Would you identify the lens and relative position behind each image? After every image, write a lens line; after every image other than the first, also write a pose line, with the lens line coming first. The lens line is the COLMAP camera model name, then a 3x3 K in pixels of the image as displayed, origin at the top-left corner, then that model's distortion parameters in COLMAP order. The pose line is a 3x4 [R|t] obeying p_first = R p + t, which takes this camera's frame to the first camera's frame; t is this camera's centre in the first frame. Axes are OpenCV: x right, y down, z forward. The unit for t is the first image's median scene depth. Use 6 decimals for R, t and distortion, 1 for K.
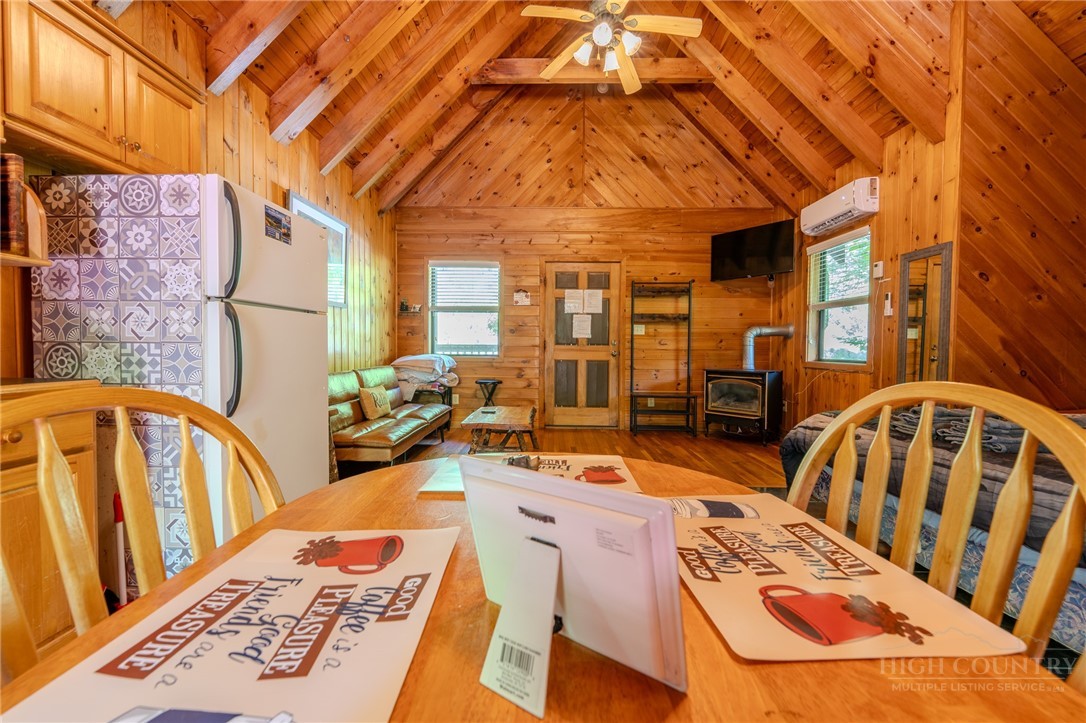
lens RADIAL K [[439.4, 0, 545.3], [0, 439.4, 360.6], [0, 0, 1]] dist [-0.002558, 0.000481]
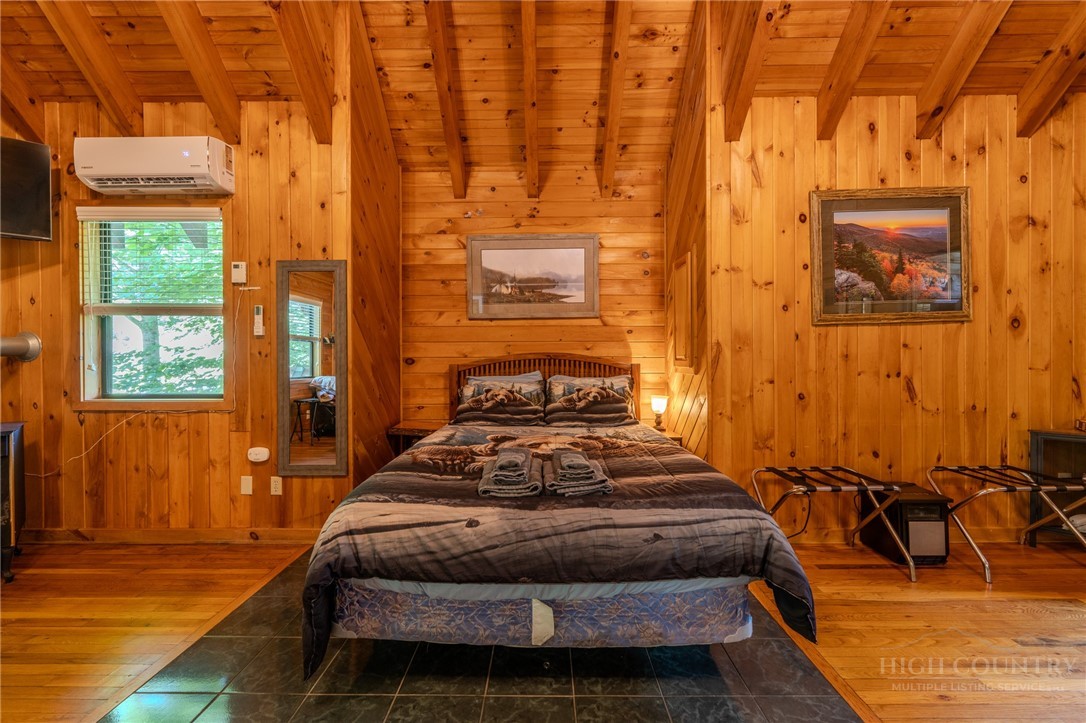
lens RADIAL K [[439.4, 0, 541.0], [0, 439.4, 360.7], [0, 0, 1]] dist [-0.002558, 0.000481]
pose [[-0.009853, -0.015257, 0.999835, 0.002950], [0.032018, 0.999366, 0.015565, -0.035683], [-0.999439, 0.032166, -0.009358, 0.338883]]
